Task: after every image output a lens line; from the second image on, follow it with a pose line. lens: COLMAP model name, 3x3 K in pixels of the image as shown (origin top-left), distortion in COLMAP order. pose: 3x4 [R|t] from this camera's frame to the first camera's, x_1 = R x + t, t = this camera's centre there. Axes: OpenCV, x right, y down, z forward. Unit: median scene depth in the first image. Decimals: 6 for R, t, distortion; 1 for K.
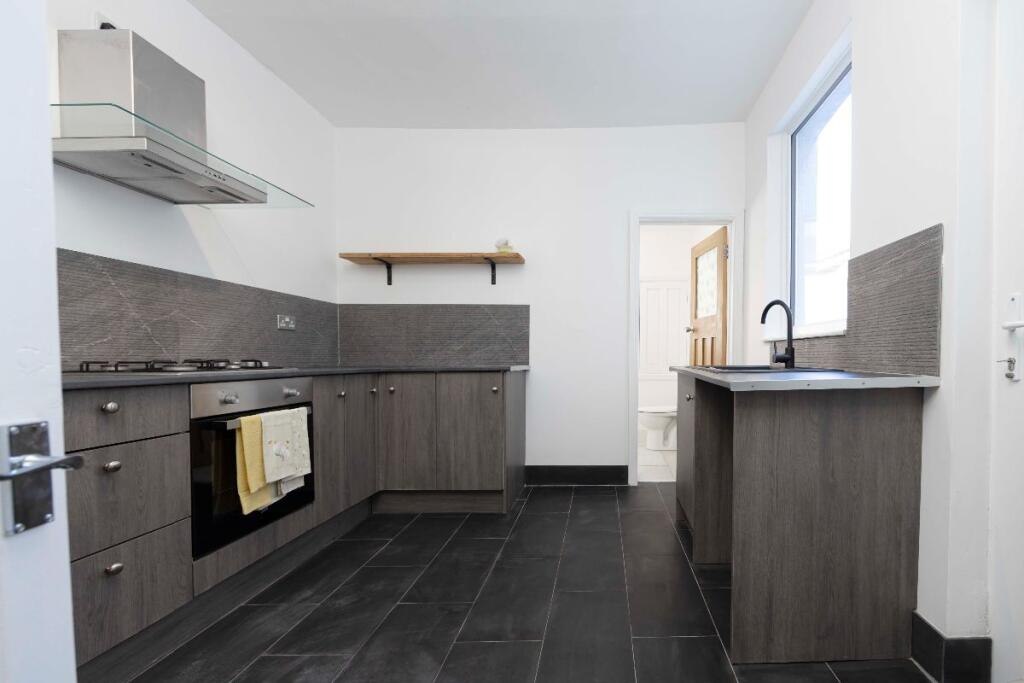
lens RADIAL K [[411.5, 0, 512.5], [0, 411.5, 349.0], [0, 0, 1]] dist [0.001382, 0.000187]
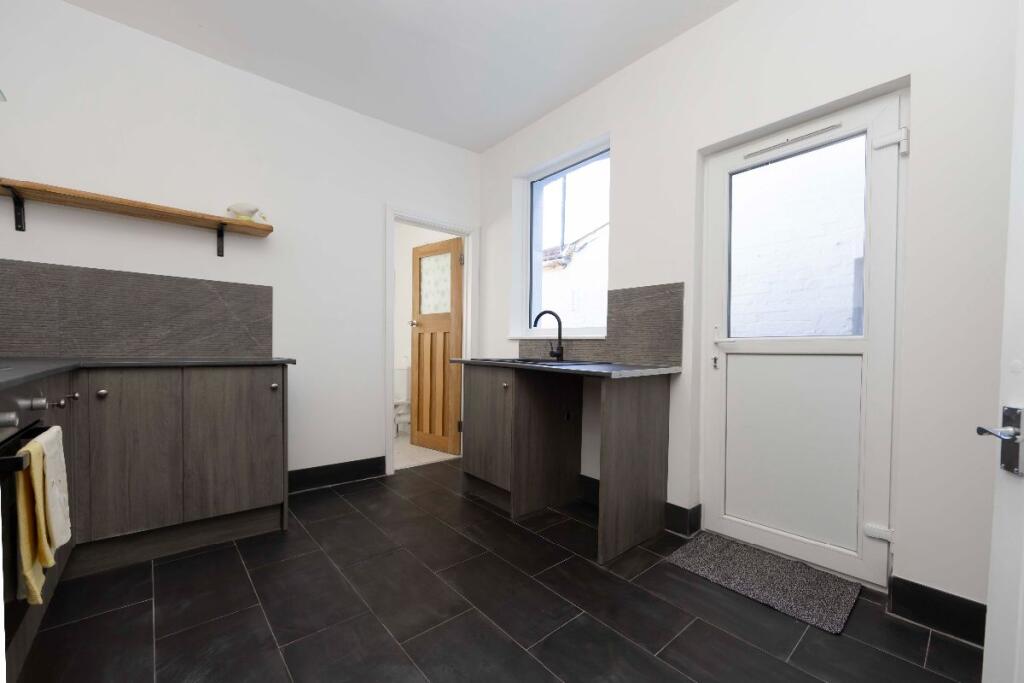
lens RADIAL K [[412.7, 0, 509.1], [0, 412.7, 341.2], [0, 0, 1]] dist [-0.000002, -0.000034]
pose [[0.765797, 0.025582, 0.642573, -0.224241], [-0.028058, 0.999586, -0.006357, -0.004274], [-0.642470, -0.013161, 0.766198, 0.033246]]
